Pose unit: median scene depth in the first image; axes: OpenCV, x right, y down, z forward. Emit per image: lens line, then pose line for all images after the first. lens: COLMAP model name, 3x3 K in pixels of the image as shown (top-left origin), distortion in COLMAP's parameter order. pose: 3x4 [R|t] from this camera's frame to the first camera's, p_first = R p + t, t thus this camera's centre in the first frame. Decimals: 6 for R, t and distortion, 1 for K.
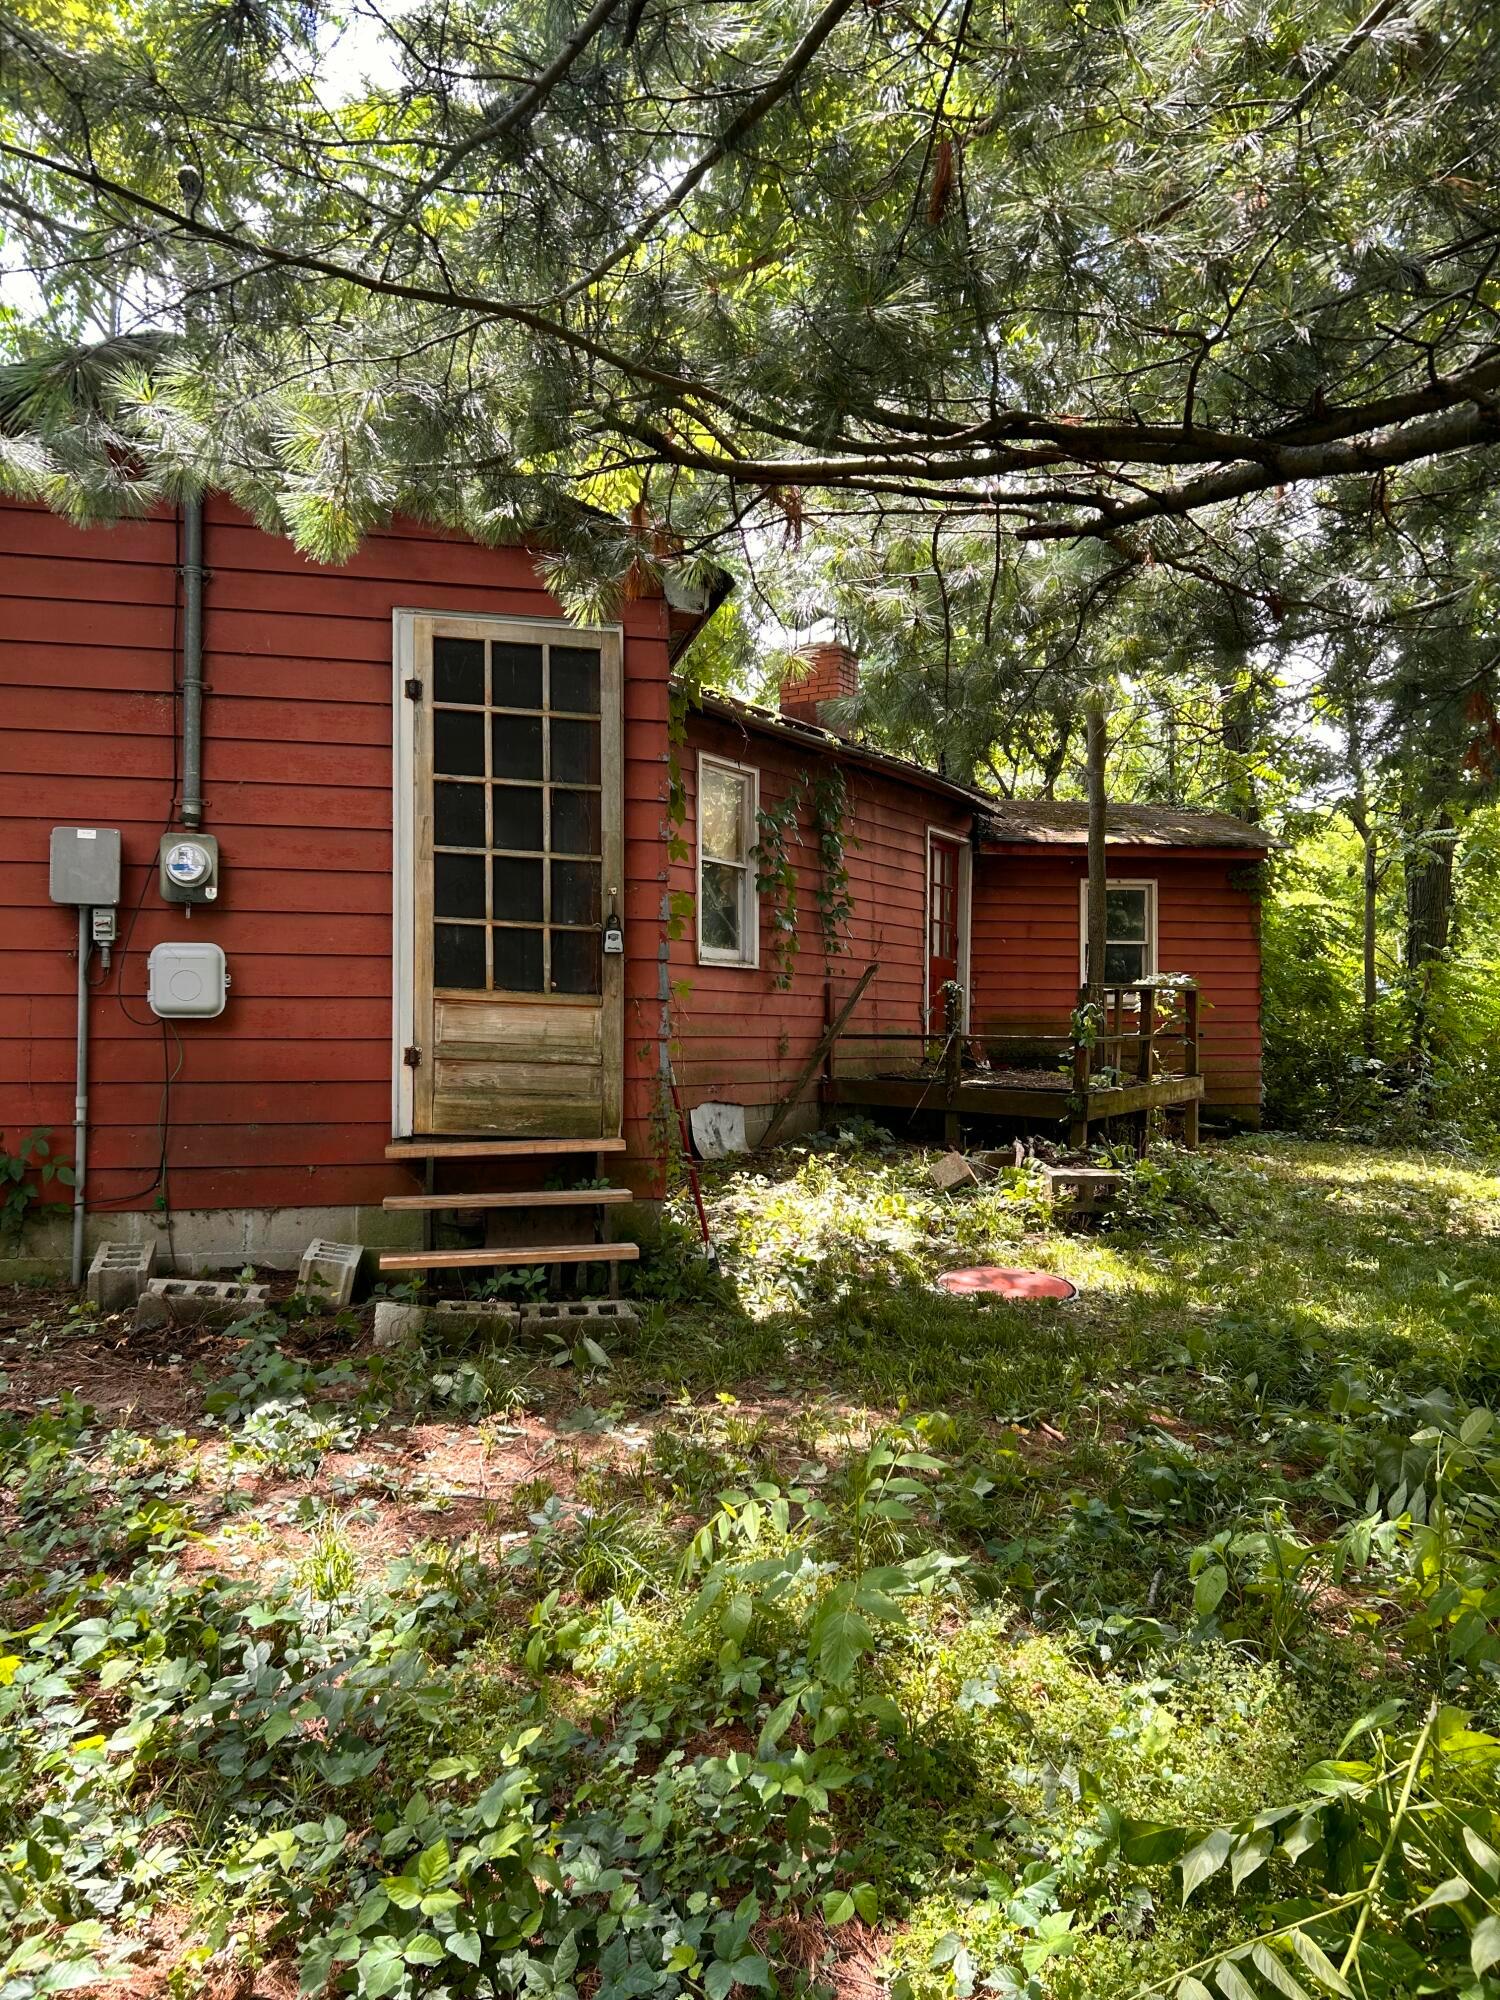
lens RADIAL K [[1513.4, 0, 748.5], [0, 1513.4, 1023.2], [0, 0, 1]] dist [0.049262, -0.059709]
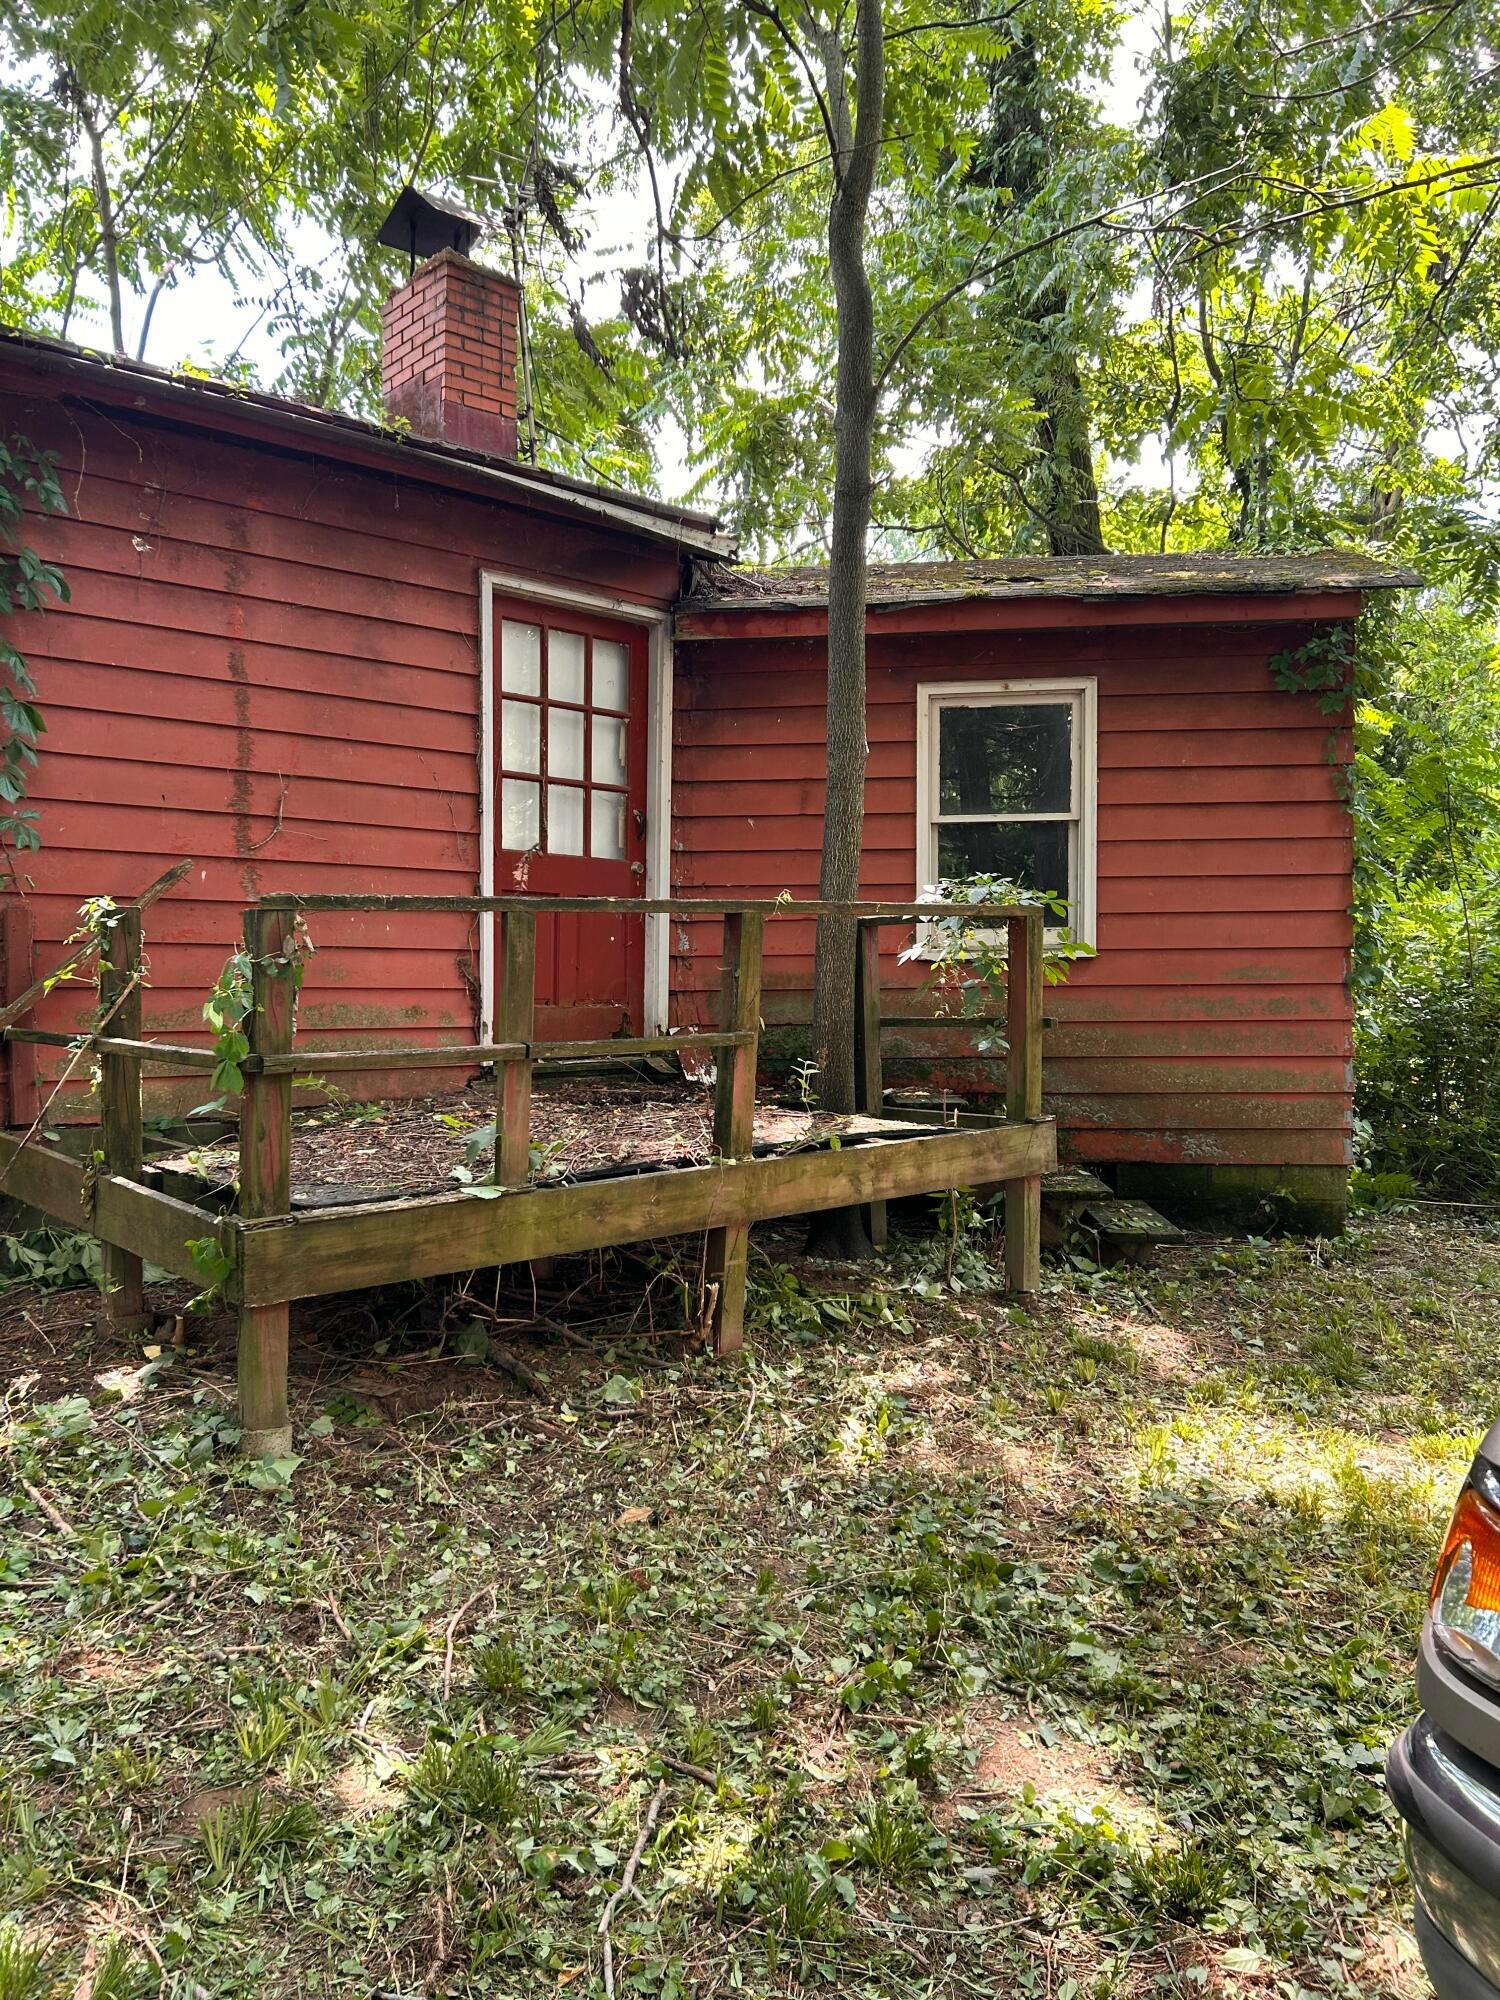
lens RADIAL K [[1513.4, 0, 747.6], [0, 1513.4, 1013.8], [0, 0, 1]] dist [0.049262, -0.059709]
pose [[0.949392, 0.009649, -0.313946, 0.326624], [0.001813, 0.999343, 0.036197, -0.009934], [0.314089, -0.034934, 0.948751, 0.544089]]
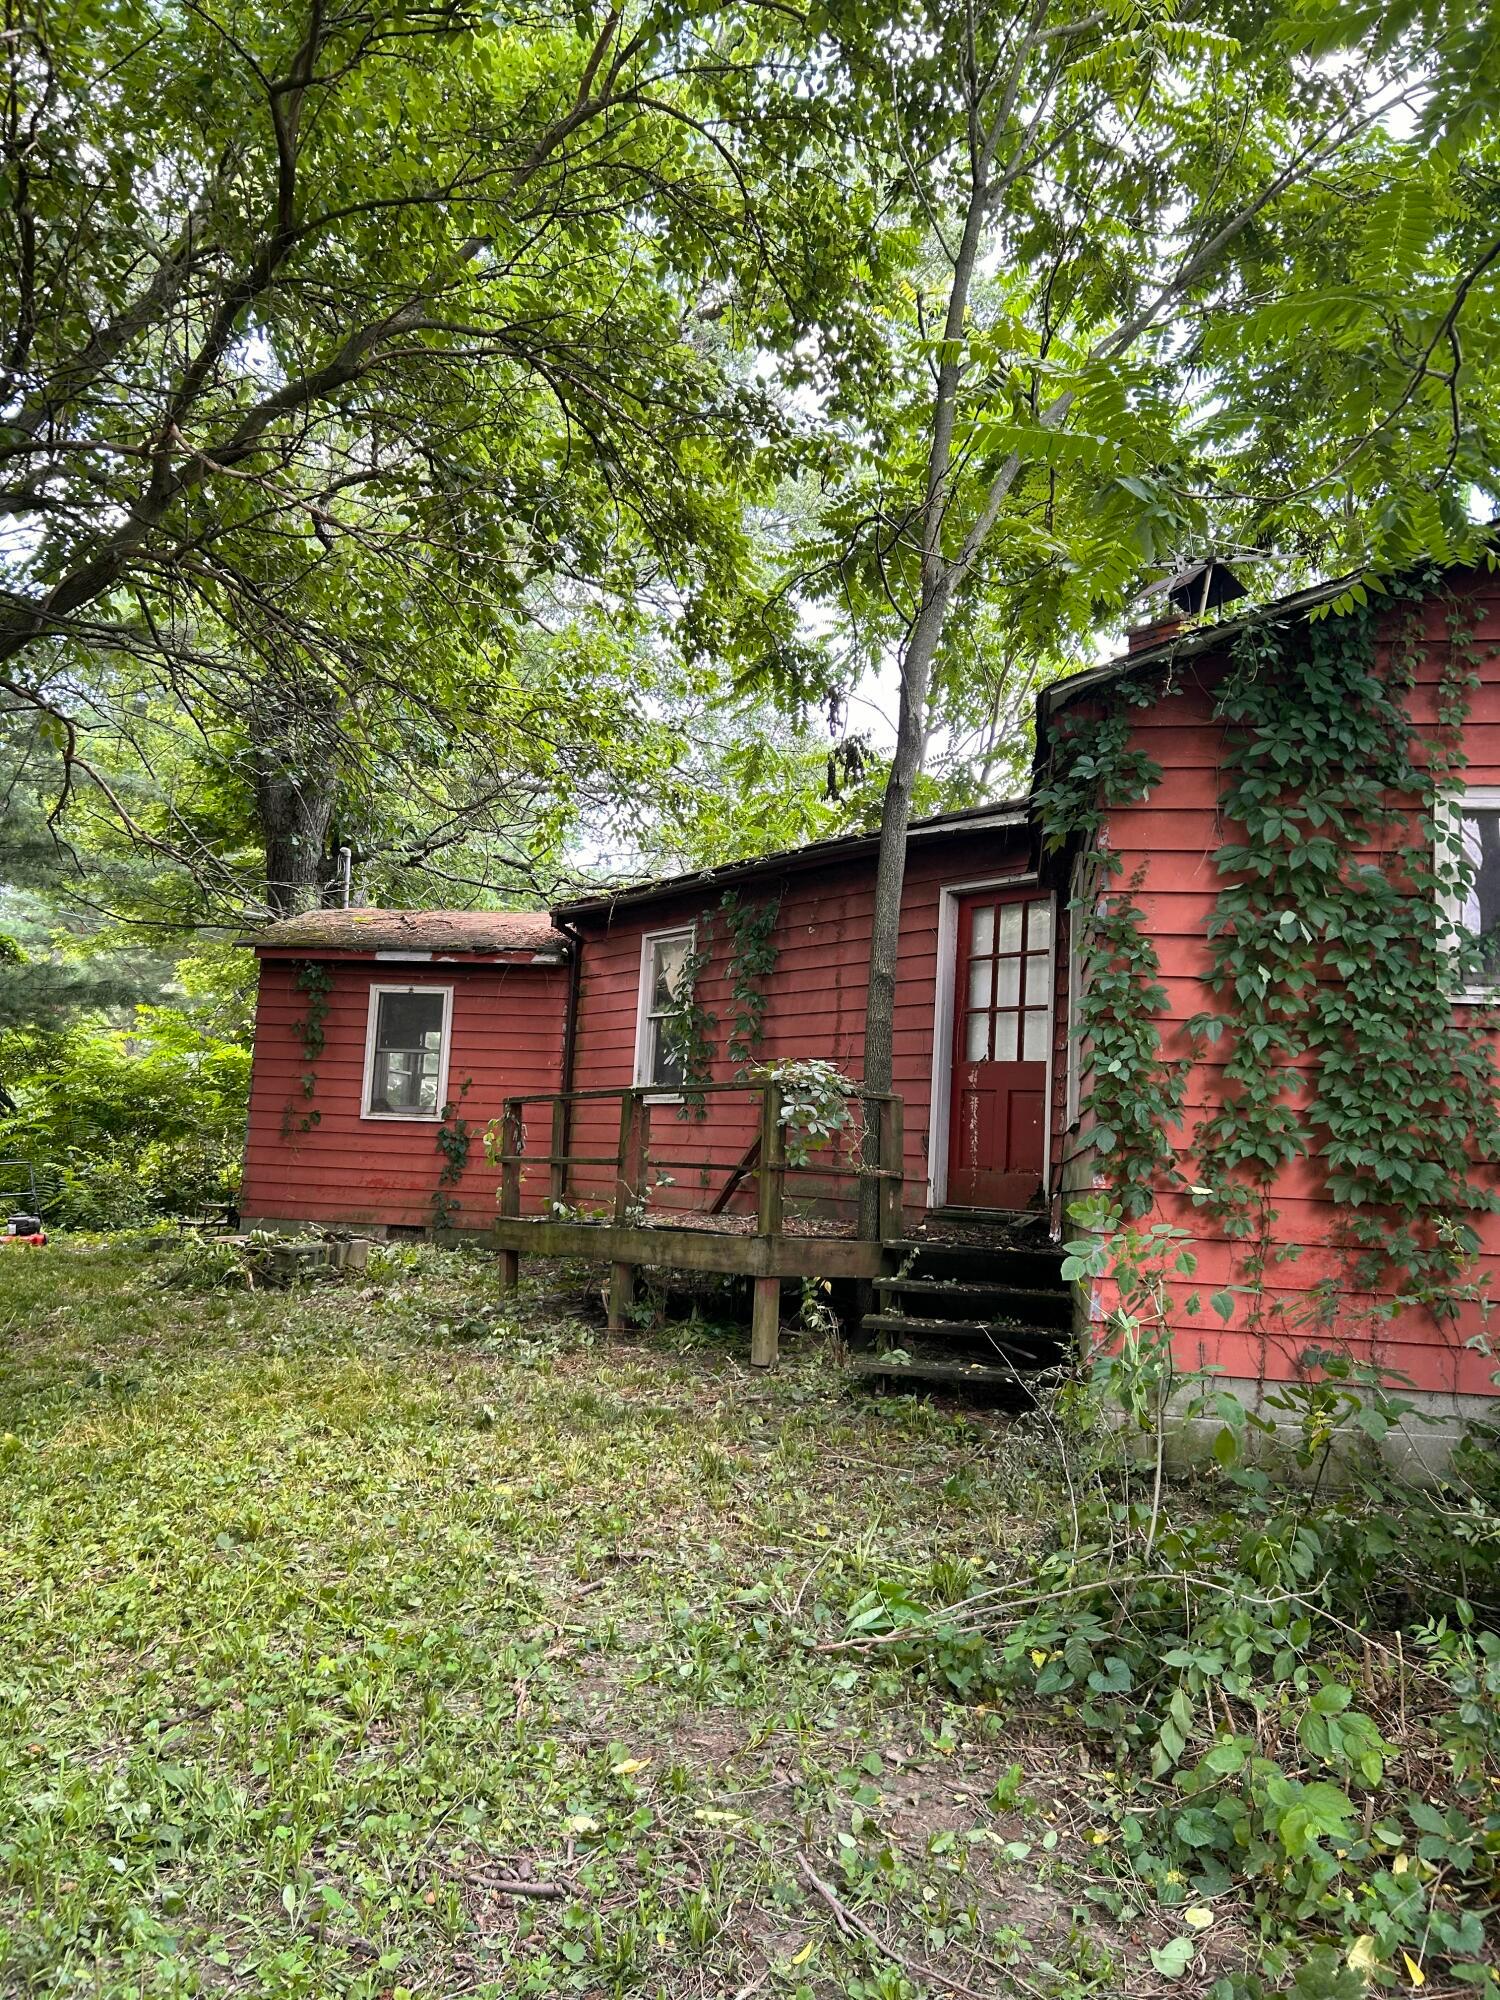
lens RADIAL K [[1513.4, 0, 745.0], [0, 1513.4, 985.0], [0, 0, 1]] dist [0.049262, -0.059709]
pose [[-0.392164, -0.141164, -0.908999, 0.764211], [-0.047485, 0.989945, -0.133248, 0.016825], [0.918669, -0.009091, -0.394924, 1.134944]]
